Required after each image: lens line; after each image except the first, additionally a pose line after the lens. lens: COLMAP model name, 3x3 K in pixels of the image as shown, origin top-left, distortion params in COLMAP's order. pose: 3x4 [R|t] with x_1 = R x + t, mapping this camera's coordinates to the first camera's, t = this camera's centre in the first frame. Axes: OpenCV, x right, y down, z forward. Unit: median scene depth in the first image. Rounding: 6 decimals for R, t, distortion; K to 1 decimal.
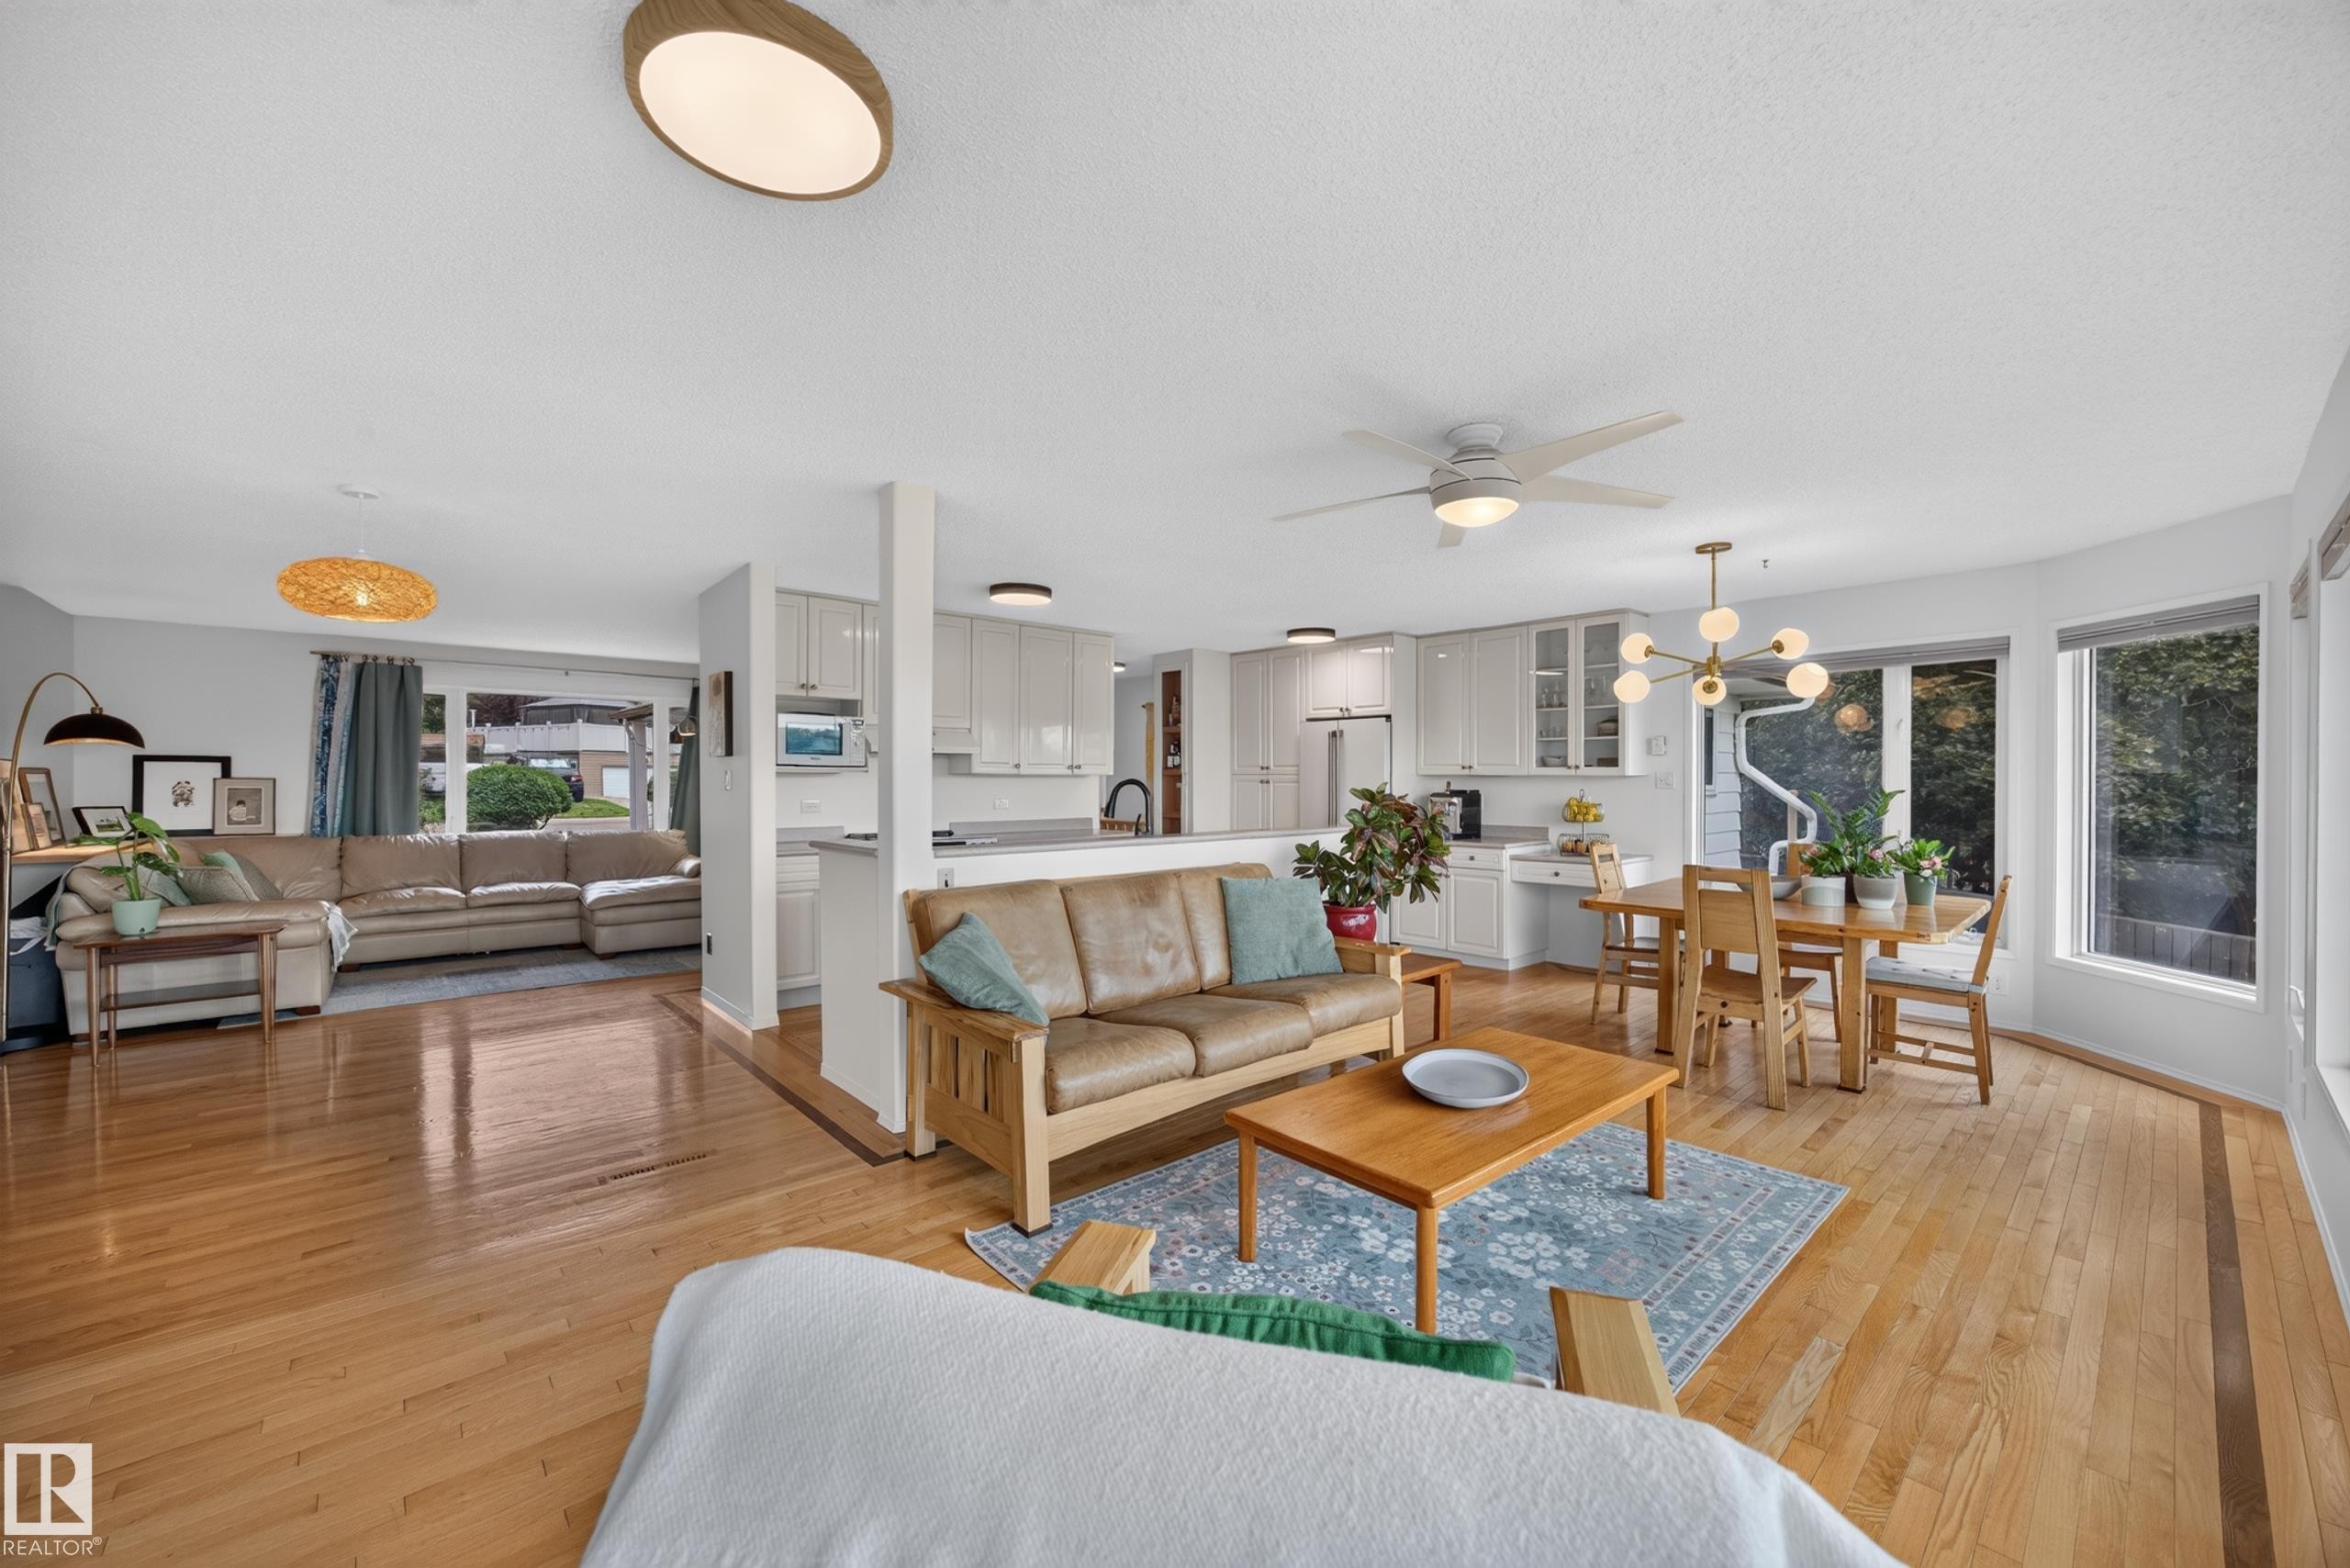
lens RADIAL K [[910.9, 0, 1173.4], [0, 910.9, 790.1], [0, 0, 1]] dist [-0.002900, 0.002799]
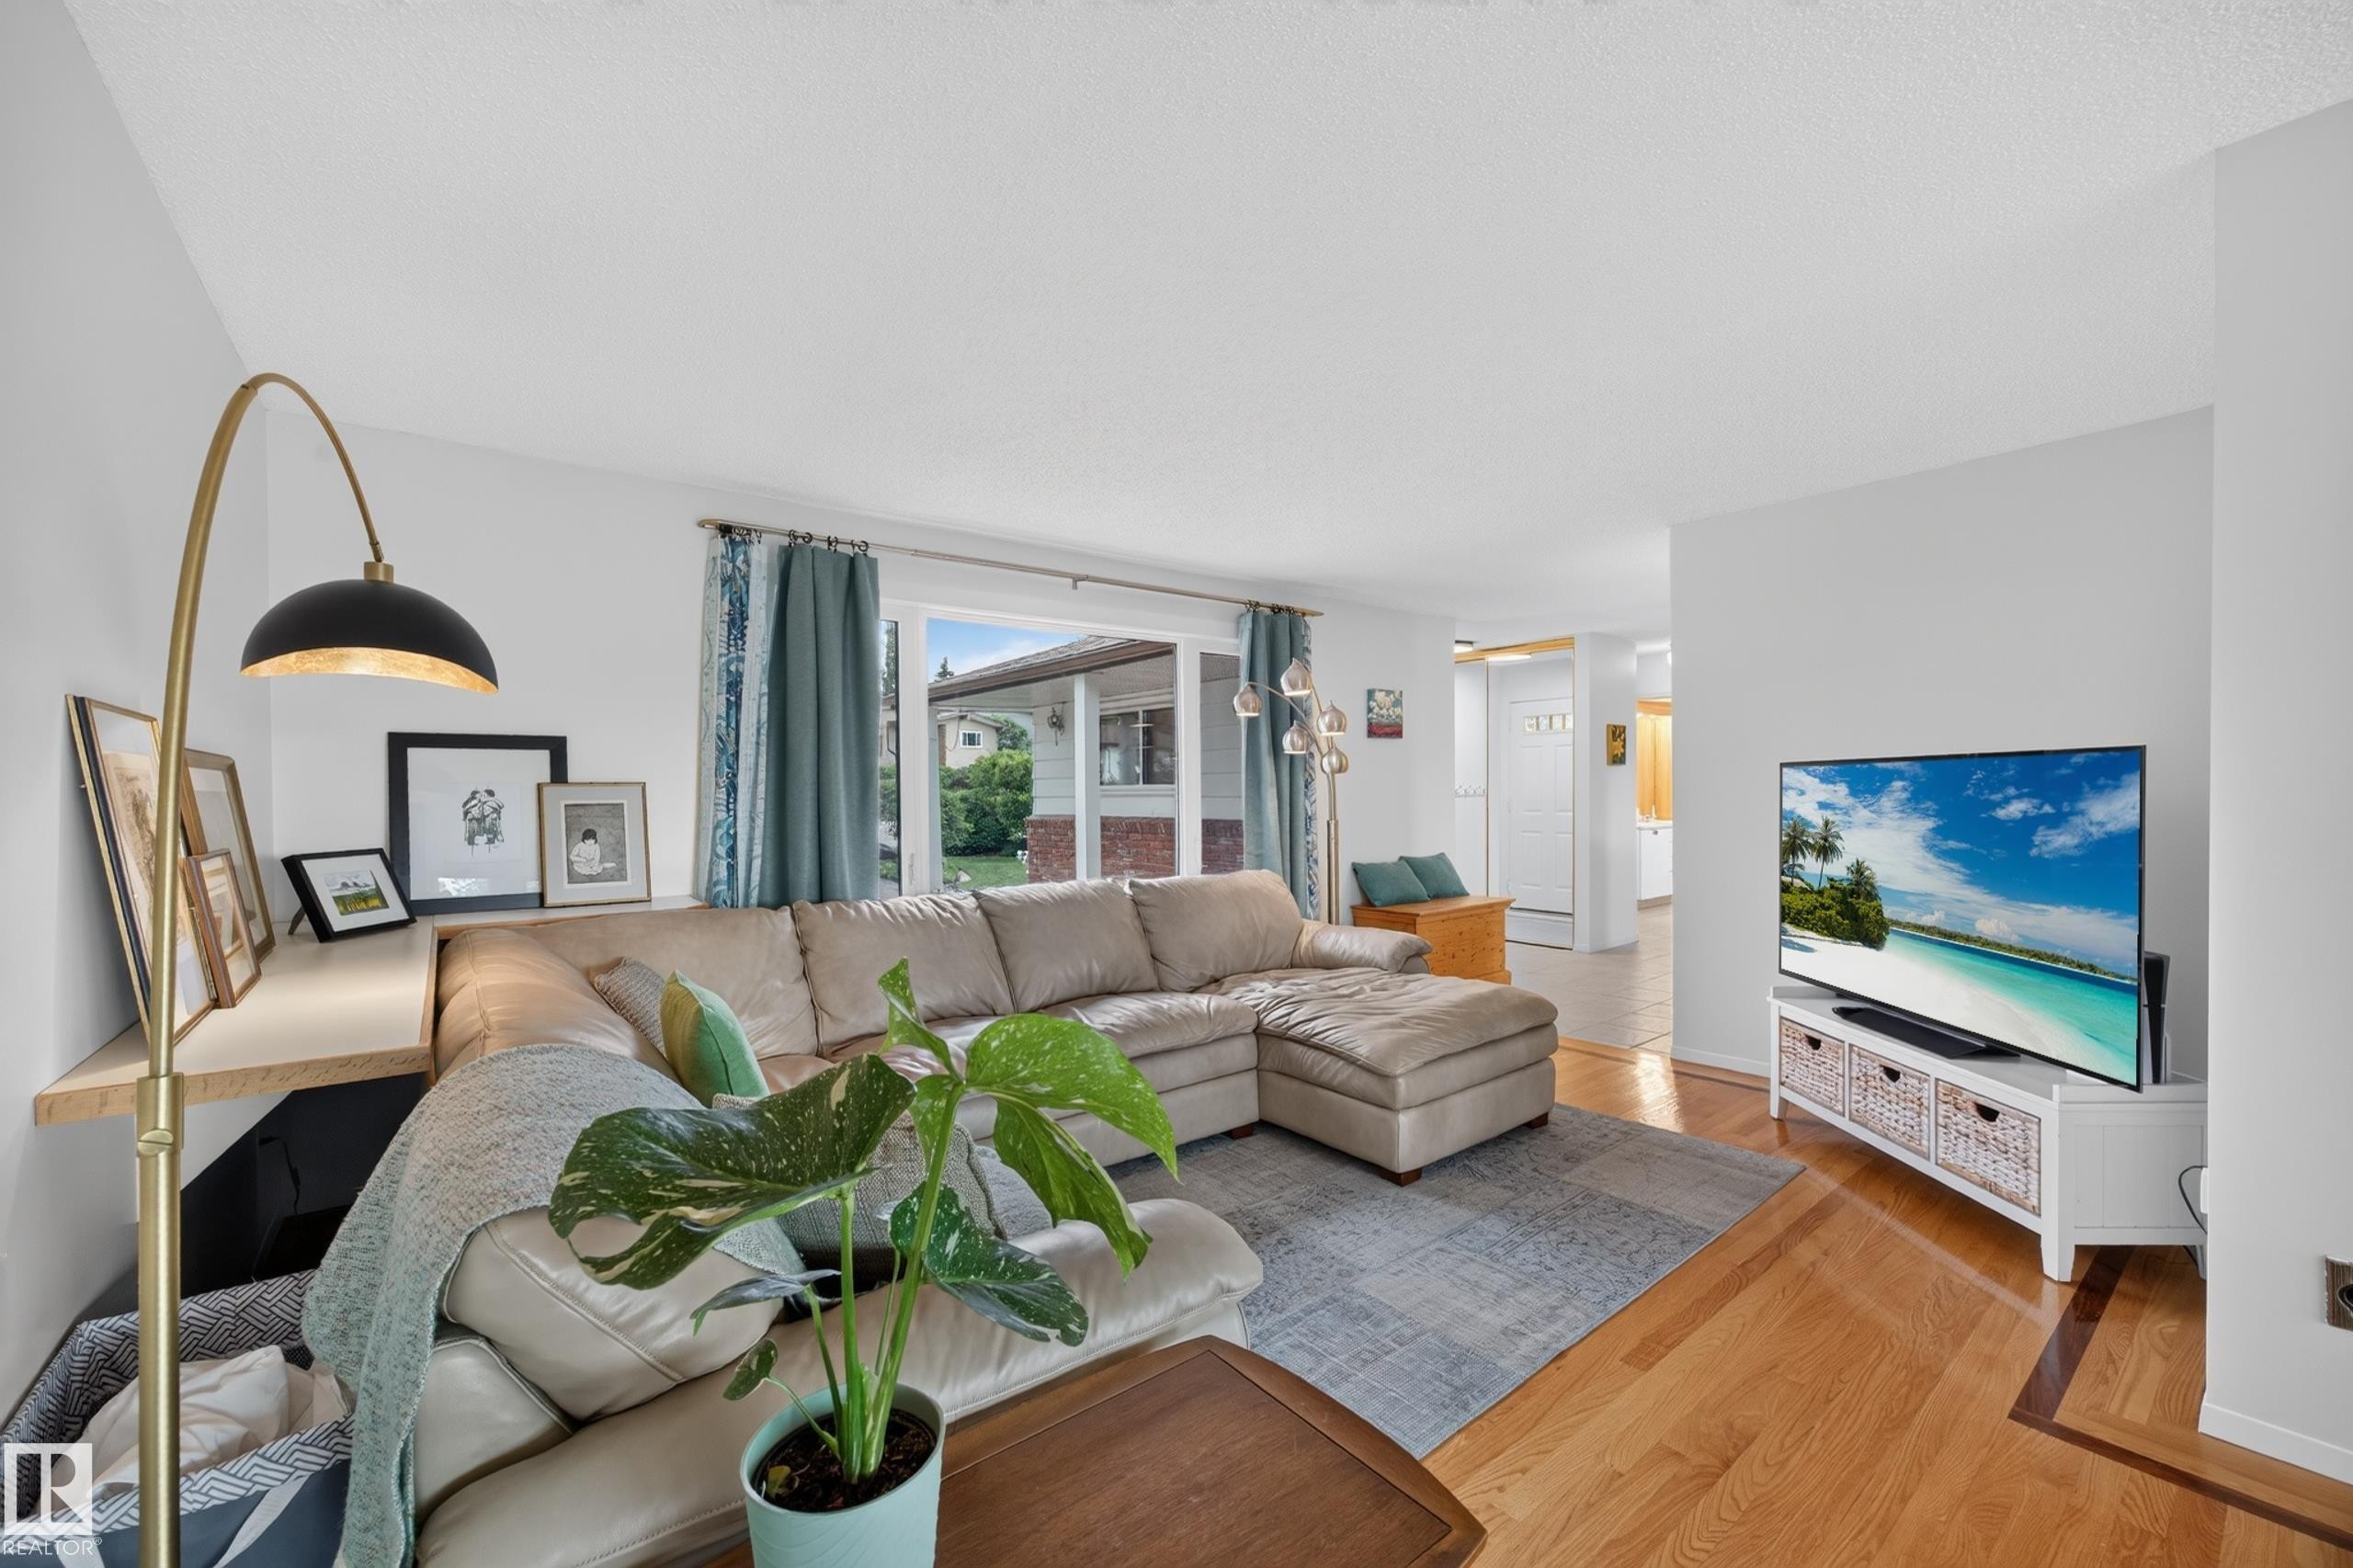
lens RADIAL K [[912.0, 0, 1136.8], [0, 912.0, 795.7], [0, 0, 1]] dist [-0.002900, 0.002799]
pose [[0.997645, -0.014700, -0.066990, -0.742094], [0.014487, 0.999888, -0.003663, -0.000534], [0.067036, 0.002684, 0.997747, 0.576180]]
